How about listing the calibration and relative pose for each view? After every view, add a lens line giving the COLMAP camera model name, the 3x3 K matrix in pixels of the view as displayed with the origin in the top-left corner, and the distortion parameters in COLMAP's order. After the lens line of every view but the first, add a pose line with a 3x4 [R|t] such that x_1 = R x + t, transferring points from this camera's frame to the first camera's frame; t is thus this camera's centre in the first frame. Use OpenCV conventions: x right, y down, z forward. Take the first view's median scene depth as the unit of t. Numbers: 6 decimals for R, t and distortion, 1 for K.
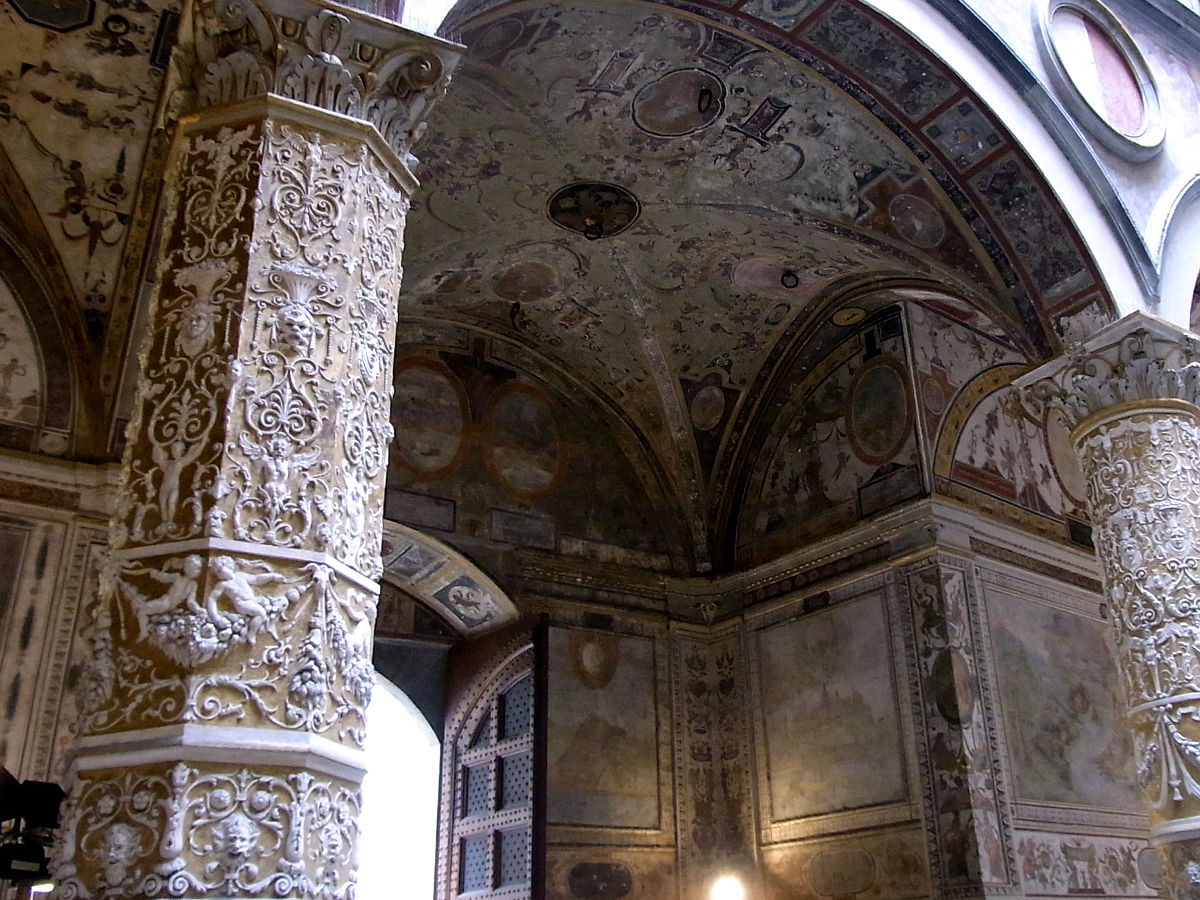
lens RADIAL K [[1230.1, 0, 639.3], [0, 1230.1, 431.5], [0, 0, 1]] dist [-0.069239, 0.000000]
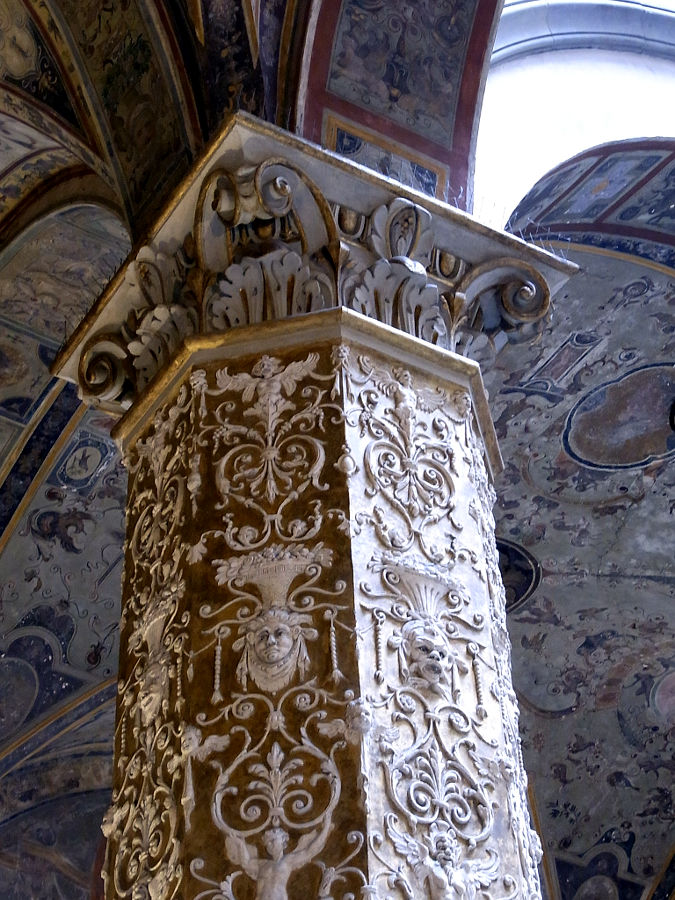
lens RADIAL K [[1865.2, 0, 331.5], [0, 1865.2, 443.9], [0, 0, 1]] dist [0.193672, 0.000000]
pose [[0.998761, 0.028229, -0.040991, -0.110365], [-0.038038, 0.964076, -0.262888, 0.023562], [0.032097, 0.264121, 0.963955, 0.020864]]
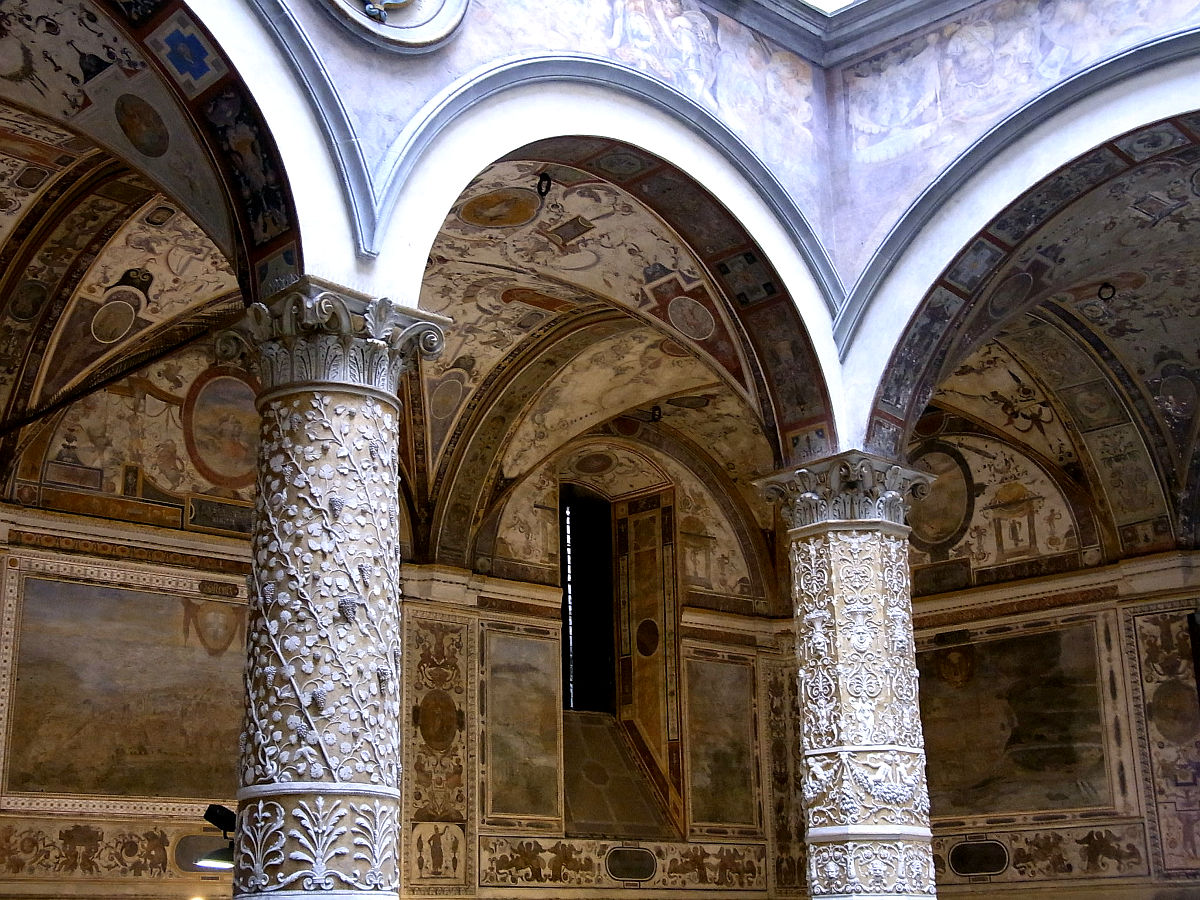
lens RADIAL K [[1589.6, 0, 585.6], [0, 1589.6, 532.3], [0, 0, 1]] dist [0.015427, 0.000000]
pose [[0.219834, -0.213254, -0.951943, 1.326502], [0.419043, 0.901844, -0.105260, -0.077997], [0.880952, -0.375765, 0.287618, -0.066736]]
